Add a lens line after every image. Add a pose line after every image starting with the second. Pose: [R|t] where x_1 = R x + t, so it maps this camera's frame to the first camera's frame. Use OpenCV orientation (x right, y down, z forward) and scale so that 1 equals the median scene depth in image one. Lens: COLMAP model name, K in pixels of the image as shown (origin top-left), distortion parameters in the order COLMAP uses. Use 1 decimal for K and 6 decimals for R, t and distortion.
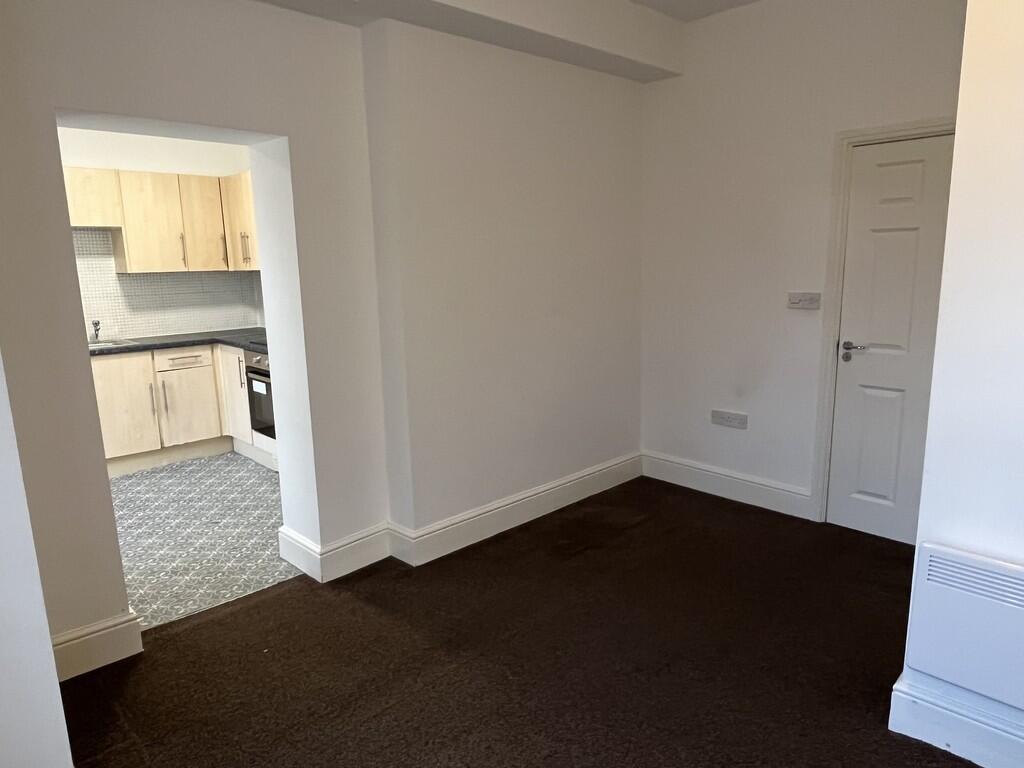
lens RADIAL K [[656.3, 0, 510.4], [0, 656.3, 381.5], [0, 0, 1]] dist [0.002338, -0.001494]
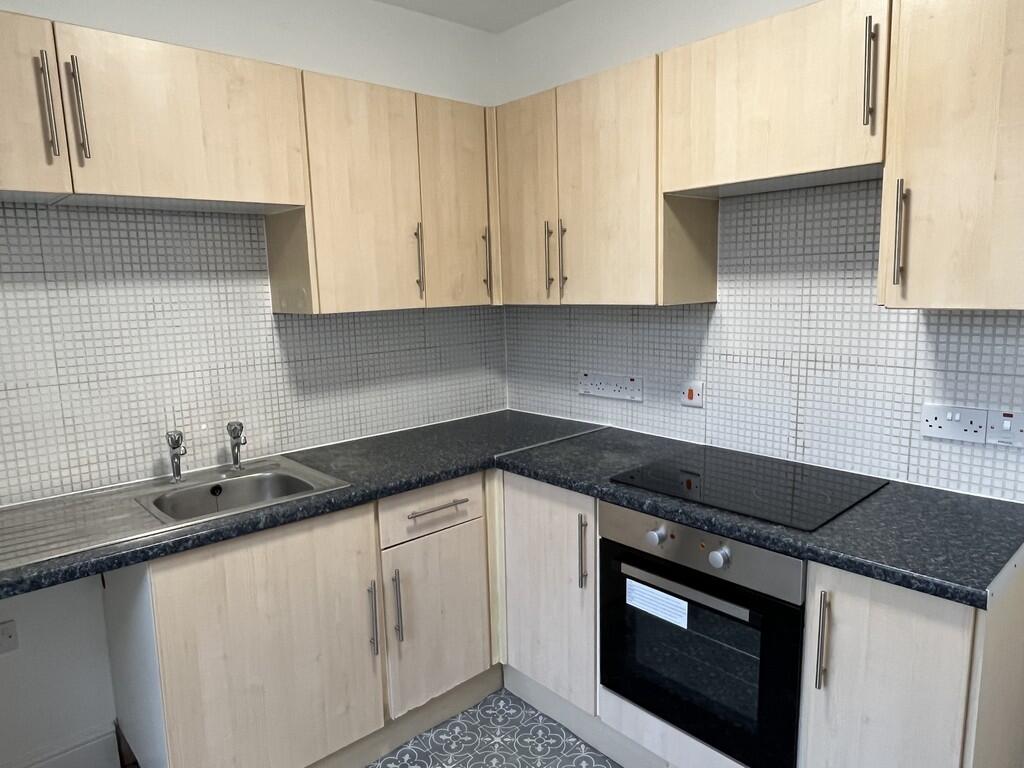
lens RADIAL K [[656.3, 0, 514.2], [0, 656.3, 386.6], [0, 0, 1]] dist [0.002338, -0.001494]
pose [[0.999353, -0.003515, -0.035782, -0.424963], [0.002586, 0.999659, -0.025970, -0.103883], [0.035861, 0.025860, 0.999022, 0.563975]]
